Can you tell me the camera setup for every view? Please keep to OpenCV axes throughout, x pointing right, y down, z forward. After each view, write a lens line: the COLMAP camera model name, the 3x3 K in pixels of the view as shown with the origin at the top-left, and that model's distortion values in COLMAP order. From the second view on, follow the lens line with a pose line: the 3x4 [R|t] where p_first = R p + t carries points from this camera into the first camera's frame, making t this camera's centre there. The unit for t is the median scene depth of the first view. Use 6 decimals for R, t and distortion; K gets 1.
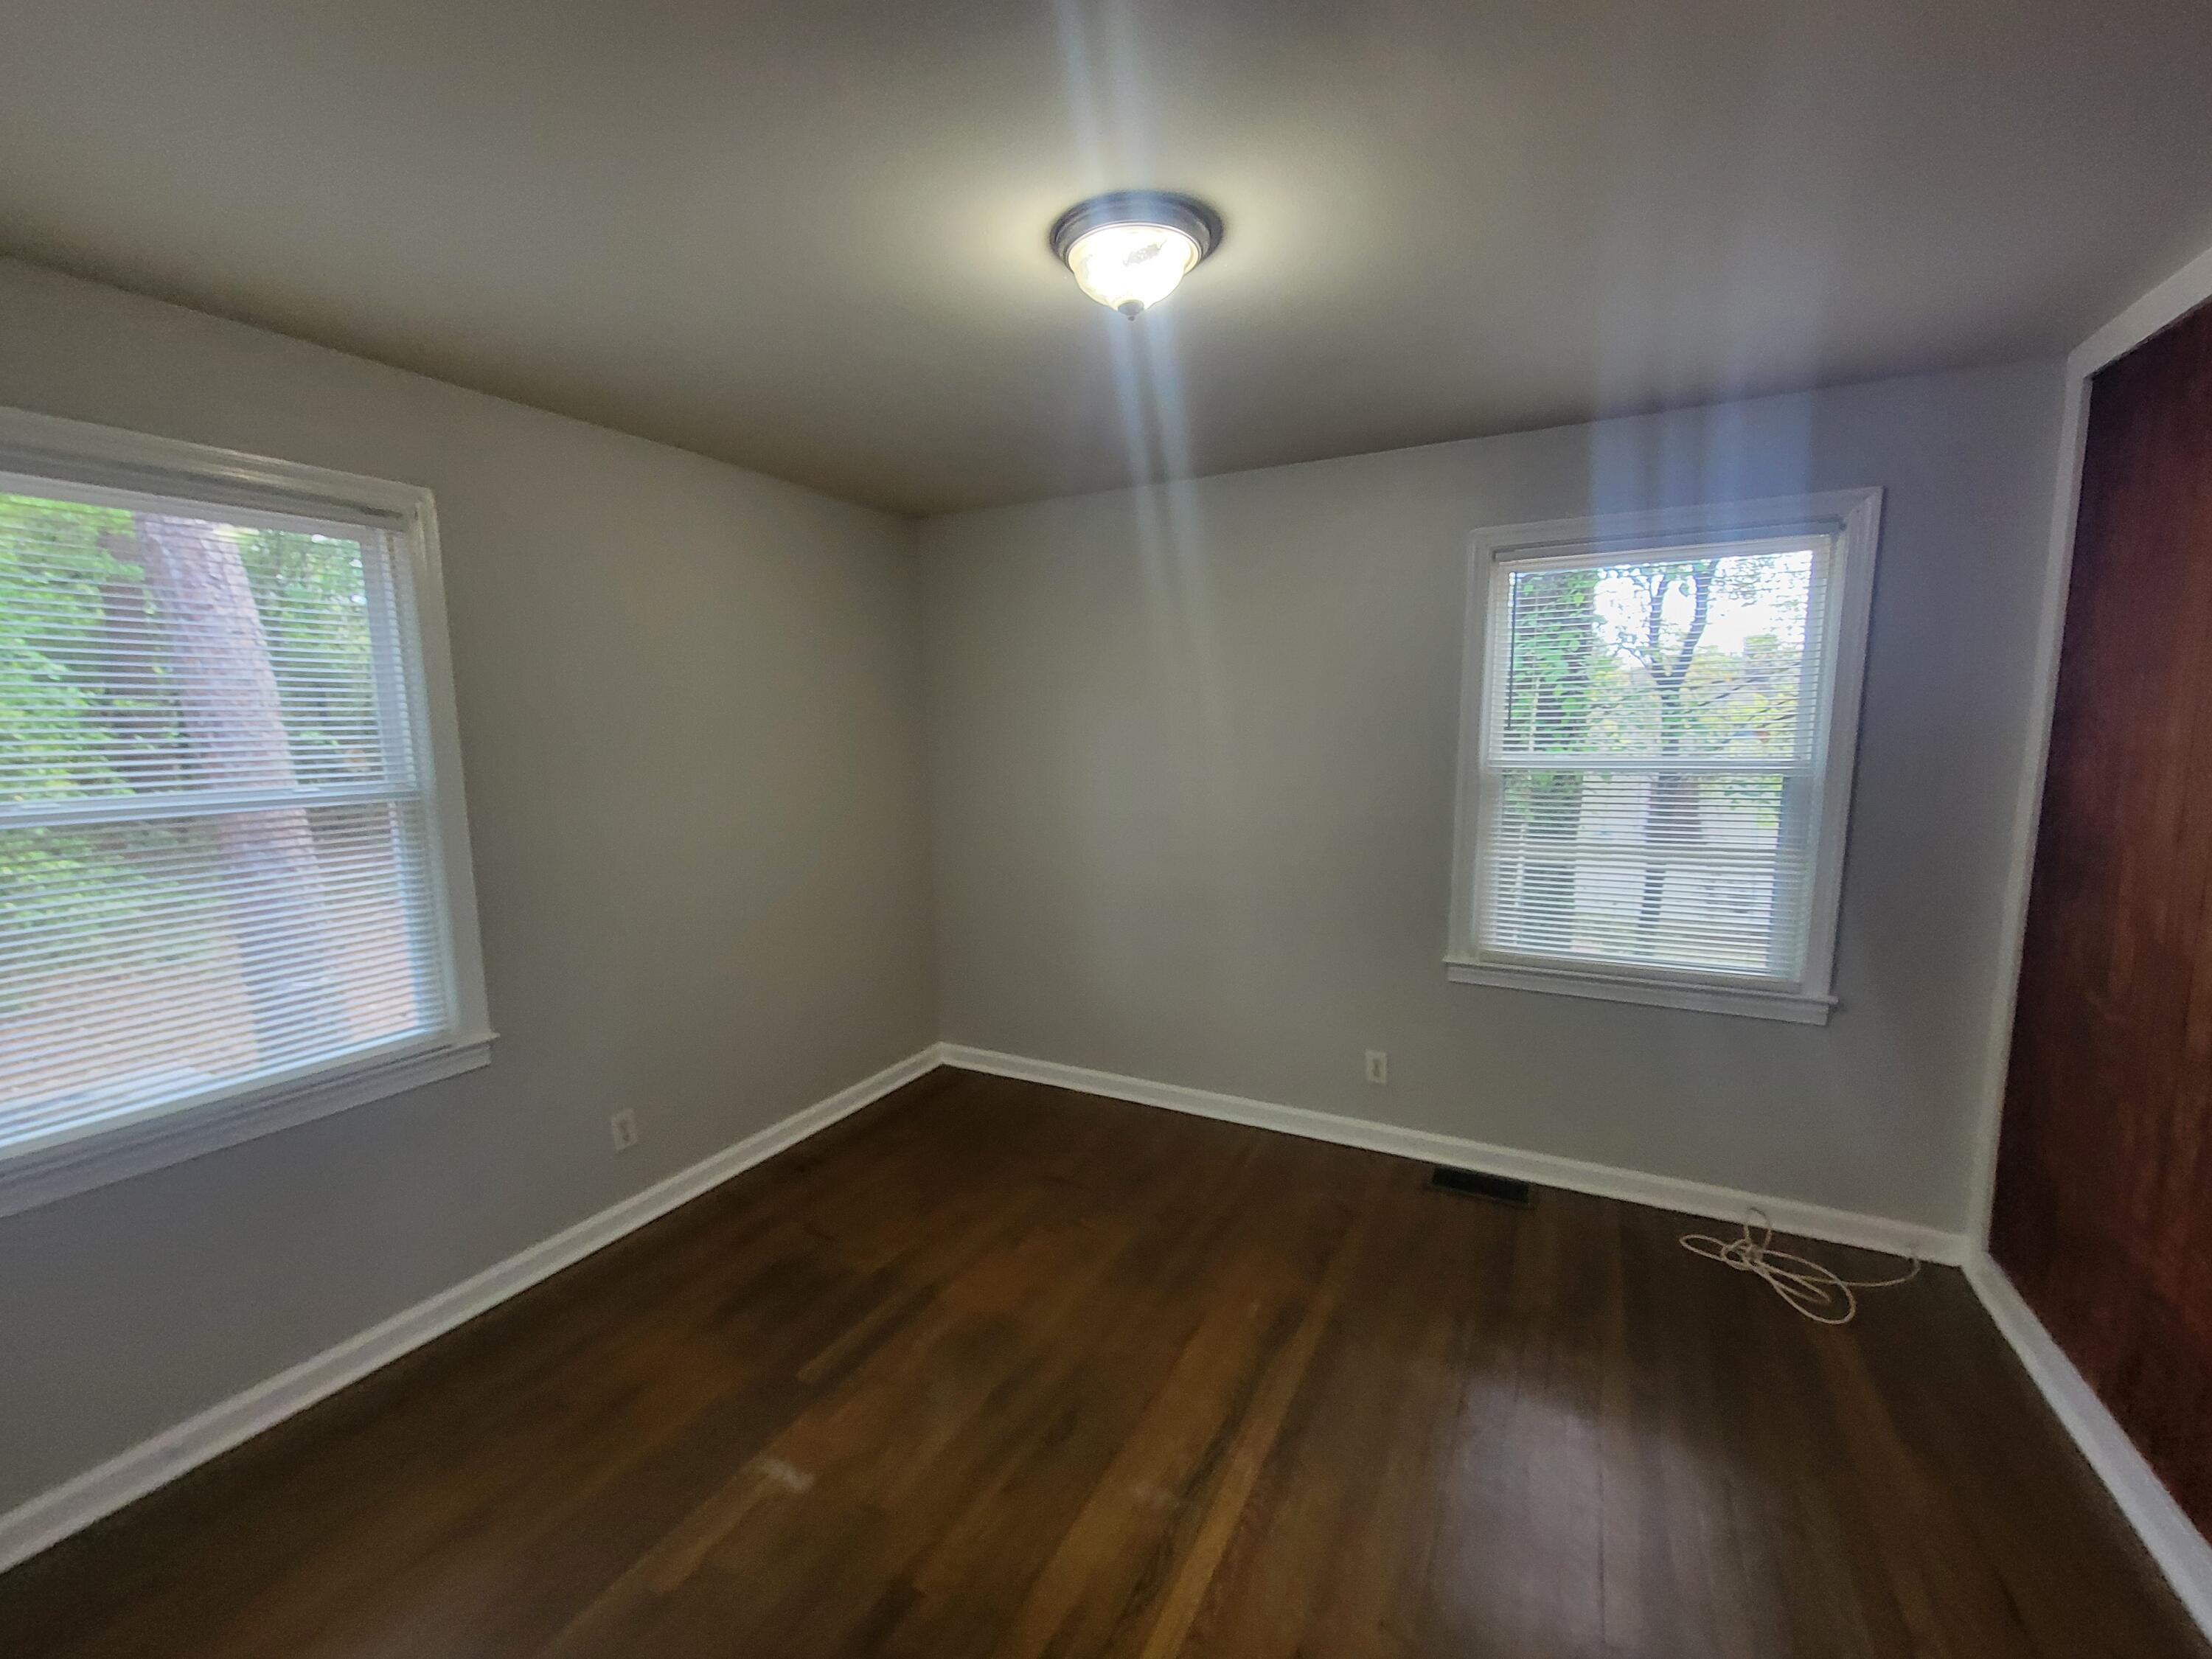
lens RADIAL K [[903.6, 0, 1106.8], [0, 903.6, 847.6], [0, 0, 1]] dist [-0.010236, 0.003463]
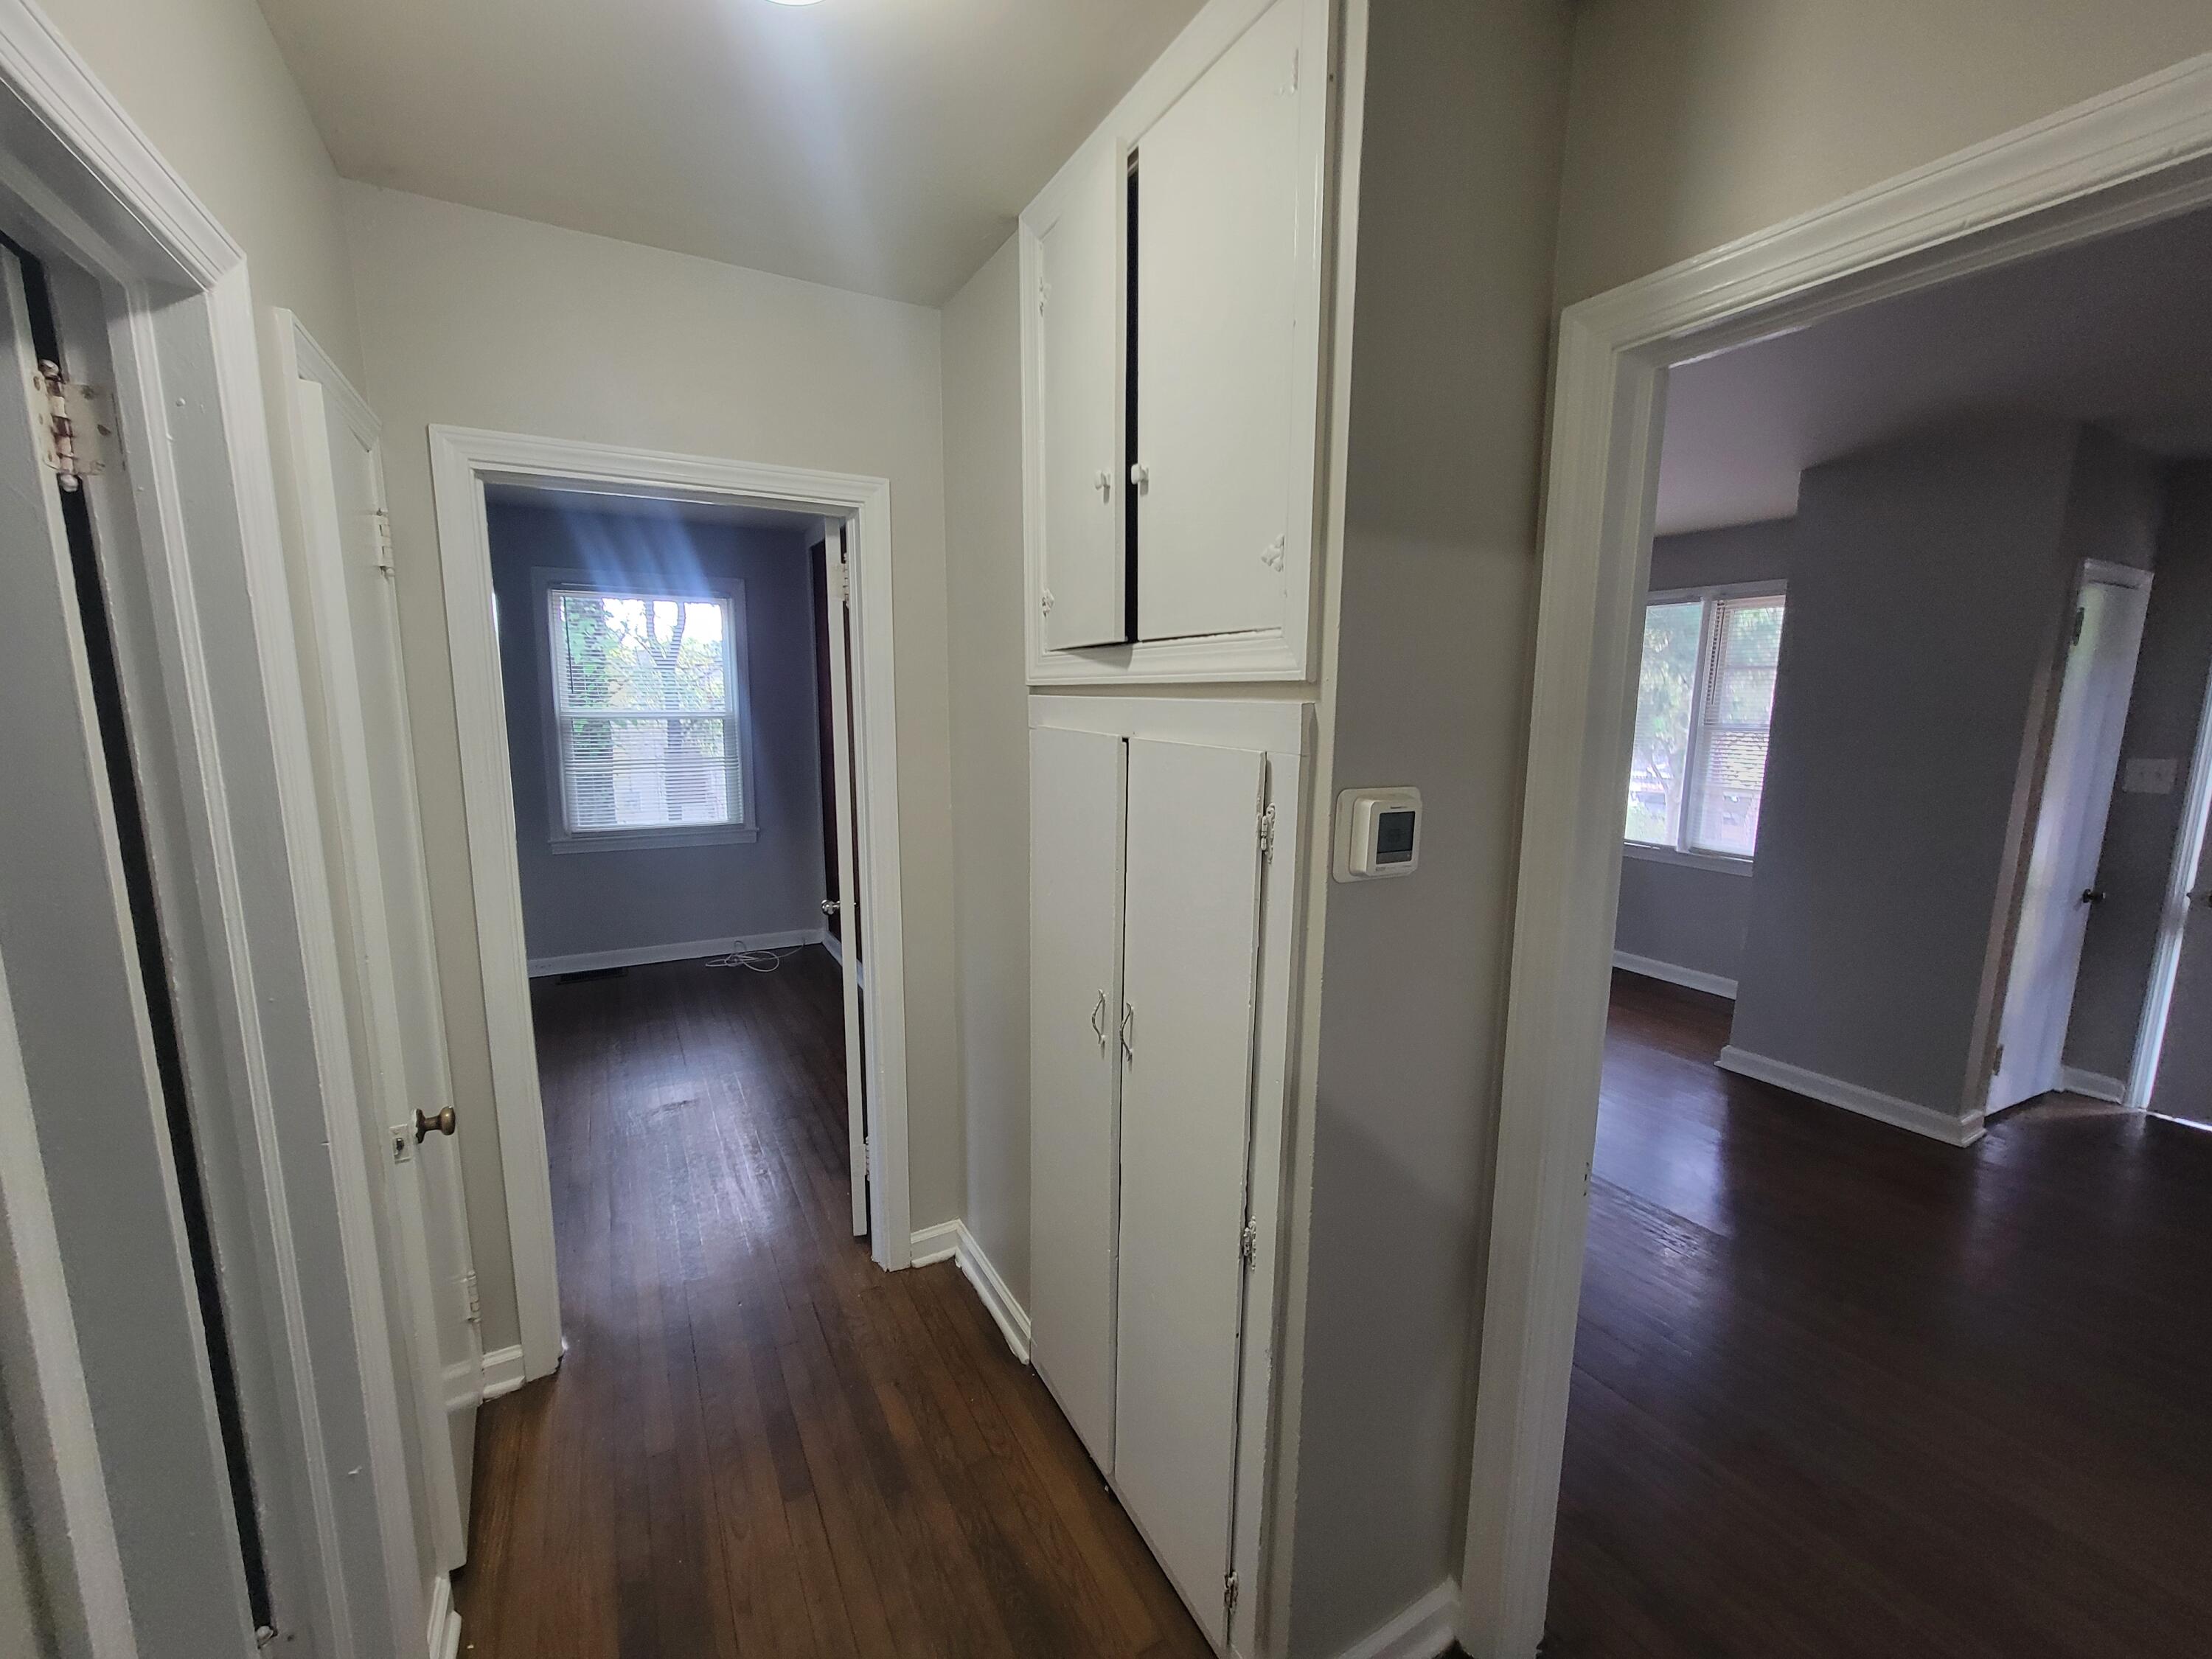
lens RADIAL K [[903.6, 0, 1106.8], [0, 903.6, 847.6], [0, 0, 1]] dist [-0.010236, 0.003463]
pose [[0.547353, -0.123039, 0.827808, -0.184327], [0.098623, 0.991725, 0.082192, 0.049127], [-0.831071, 0.036653, 0.554958, -0.319542]]
